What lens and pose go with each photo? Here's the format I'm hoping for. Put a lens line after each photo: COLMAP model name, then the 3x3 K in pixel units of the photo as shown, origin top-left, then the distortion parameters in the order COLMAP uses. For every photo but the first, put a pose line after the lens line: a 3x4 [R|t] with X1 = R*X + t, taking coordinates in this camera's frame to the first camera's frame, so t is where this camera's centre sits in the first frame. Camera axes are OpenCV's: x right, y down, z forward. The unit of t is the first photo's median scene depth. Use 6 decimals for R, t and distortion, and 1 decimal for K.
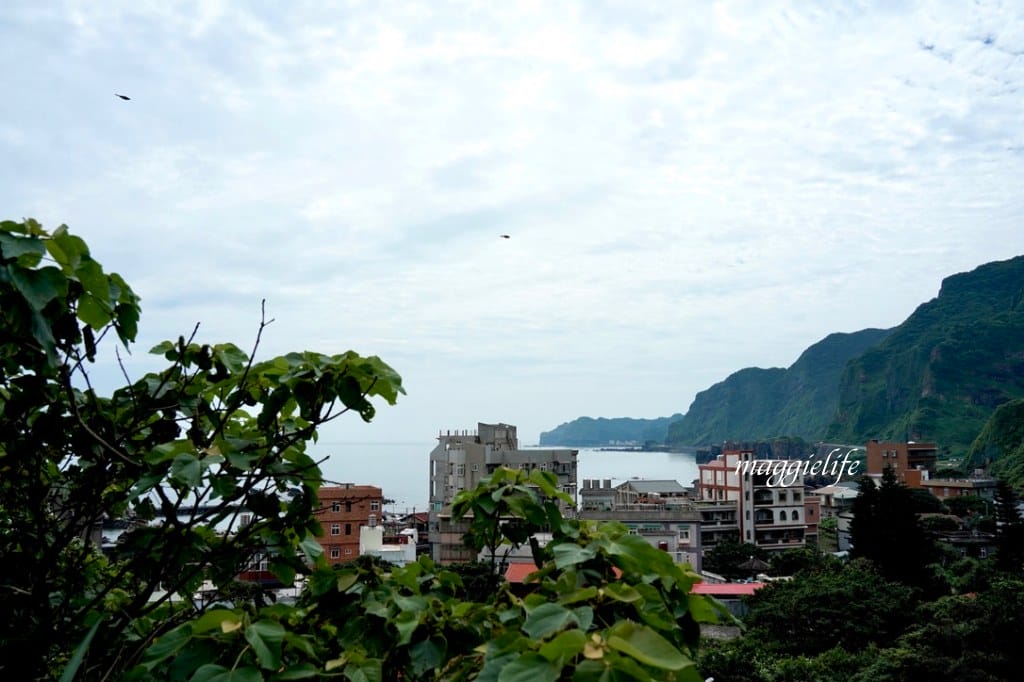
lens RADIAL K [[883.1, 0, 532.5], [0, 883.1, 339.4], [0, 0, 1]] dist [0.005359, 0.003327]
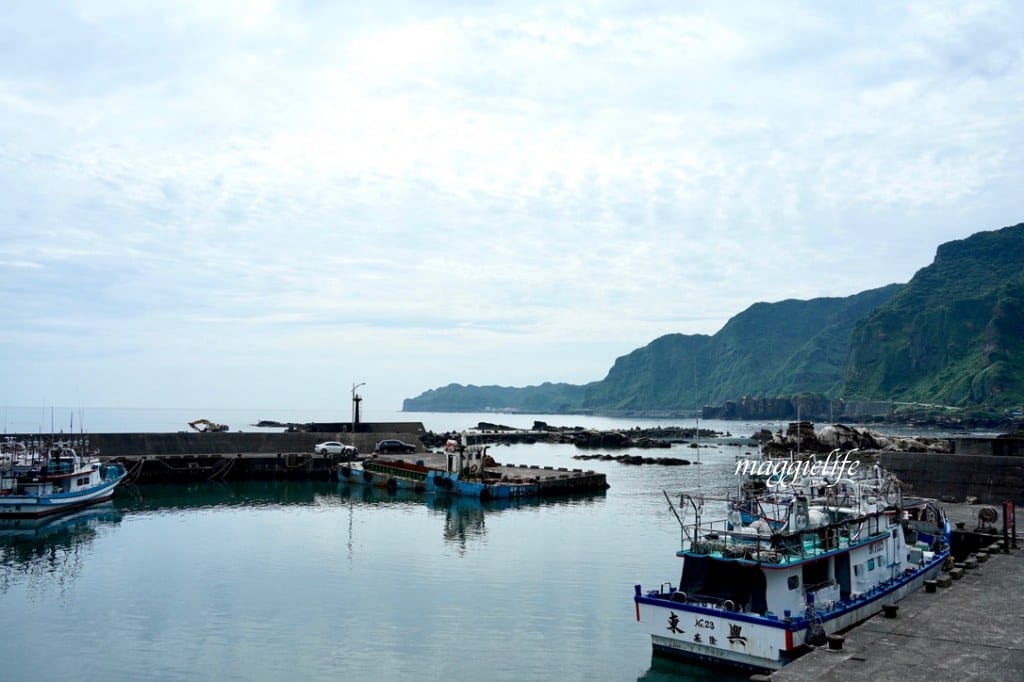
lens RADIAL K [[870.2, 0, 512.0], [0, 870.2, 341.0], [0, 0, 1]] dist [-0.055950, 0.087848]
pose [[0.983427, 0.031023, 0.178629, -0.214308], [-0.036804, 0.998898, 0.029138, 0.033984], [-0.177528, -0.035230, 0.983485, 0.093606]]
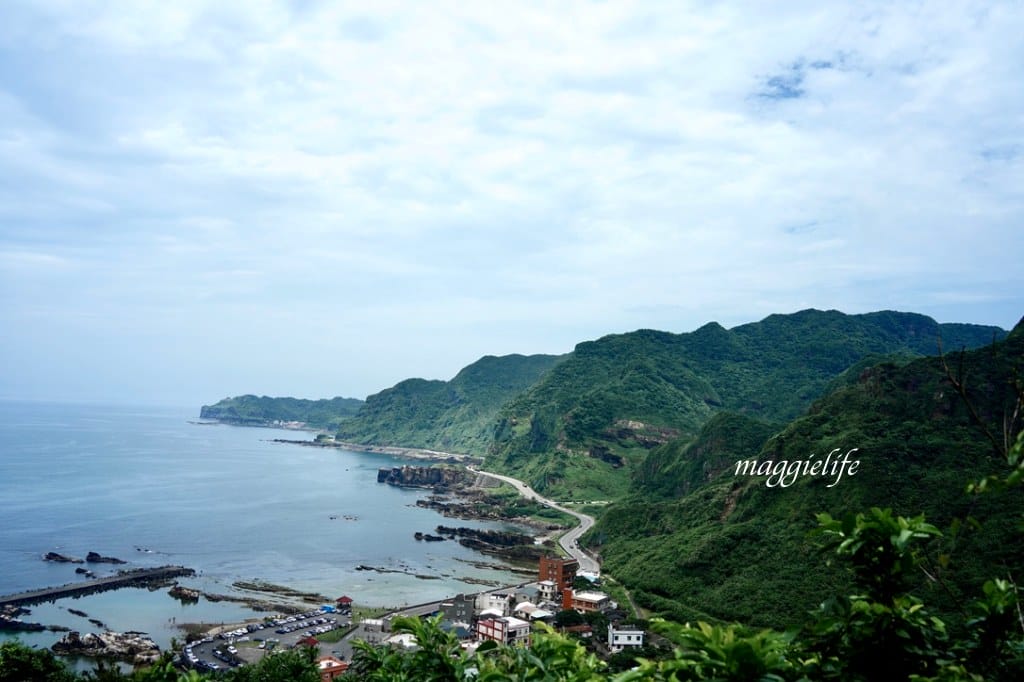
lens RADIAL K [[844.2, 0, 512.0], [0, 844.2, 341.0], [0, 0, 1]] dist [-0.060793, 0.067738]
pose [[0.927331, 0.075522, 0.366543, -0.084937], [-0.089337, 0.995783, 0.020848, -0.094634], [-0.363423, -0.052078, 0.930168, -0.130730]]
